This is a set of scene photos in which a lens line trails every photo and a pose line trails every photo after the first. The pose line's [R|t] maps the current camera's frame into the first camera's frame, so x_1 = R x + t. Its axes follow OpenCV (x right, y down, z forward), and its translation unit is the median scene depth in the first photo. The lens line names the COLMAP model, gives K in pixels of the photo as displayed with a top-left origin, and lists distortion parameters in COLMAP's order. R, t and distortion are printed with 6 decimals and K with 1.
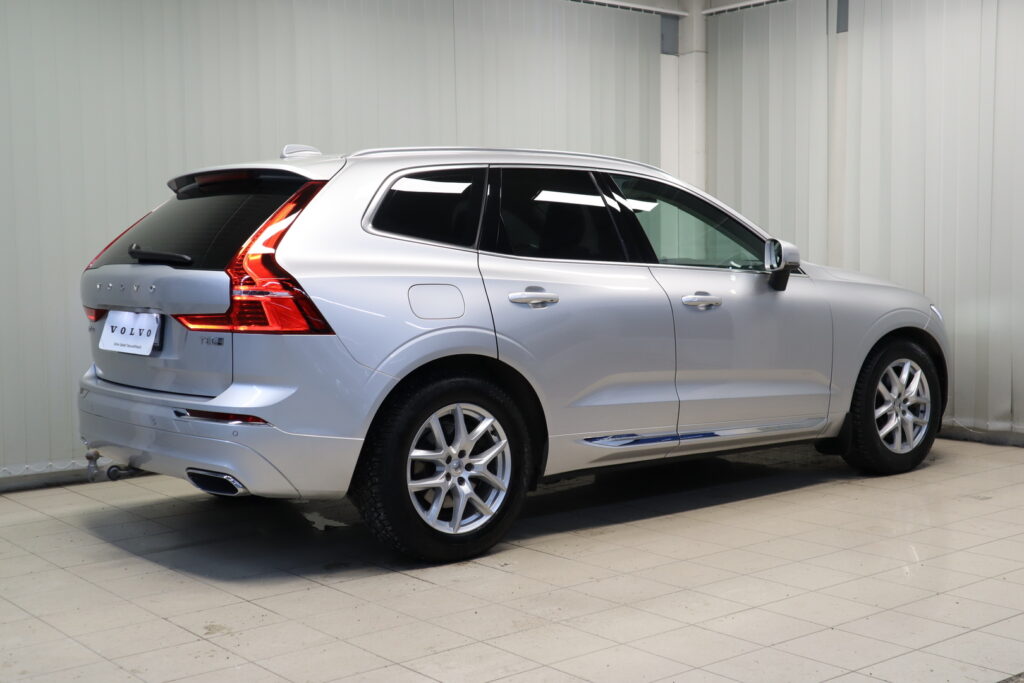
lens RADIAL K [[1249.2, 0, 504.8], [0, 1249.2, 341.8], [0, 0, 1]] dist [0.039498, 0.000000]
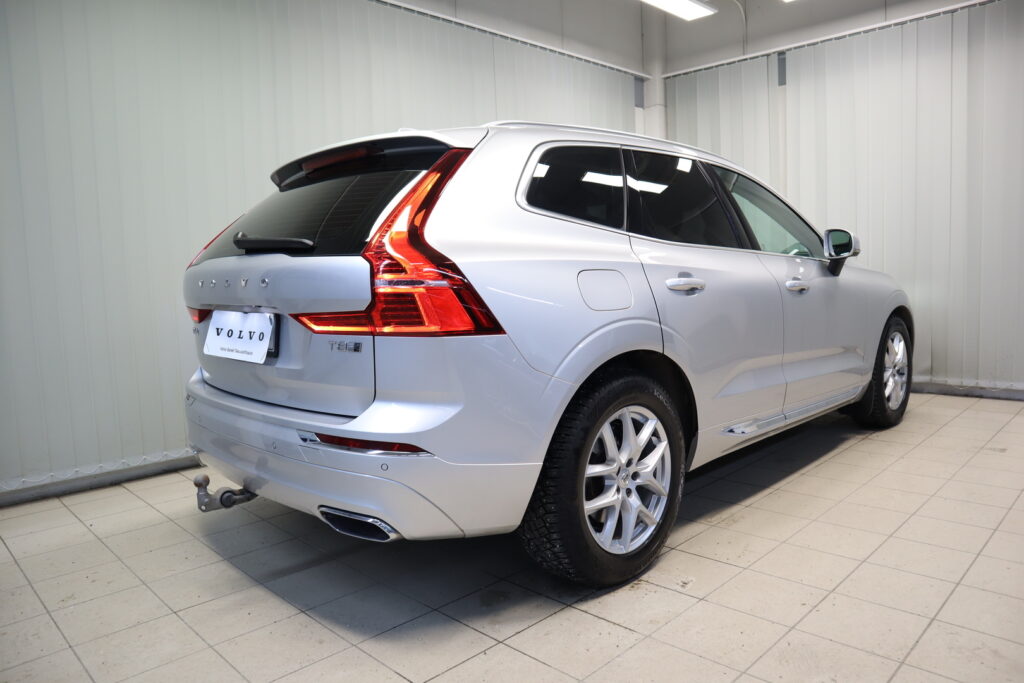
lens RADIAL K [[710.7, 0, 519.3], [0, 710.7, 339.6], [0, 0, 1]] dist [-0.089629, 0.007768]
pose [[0.994422, -0.030812, 0.100870, -0.157097], [0.027728, 0.999109, 0.031830, -0.014873], [-0.101761, -0.028856, 0.994390, 0.506816]]
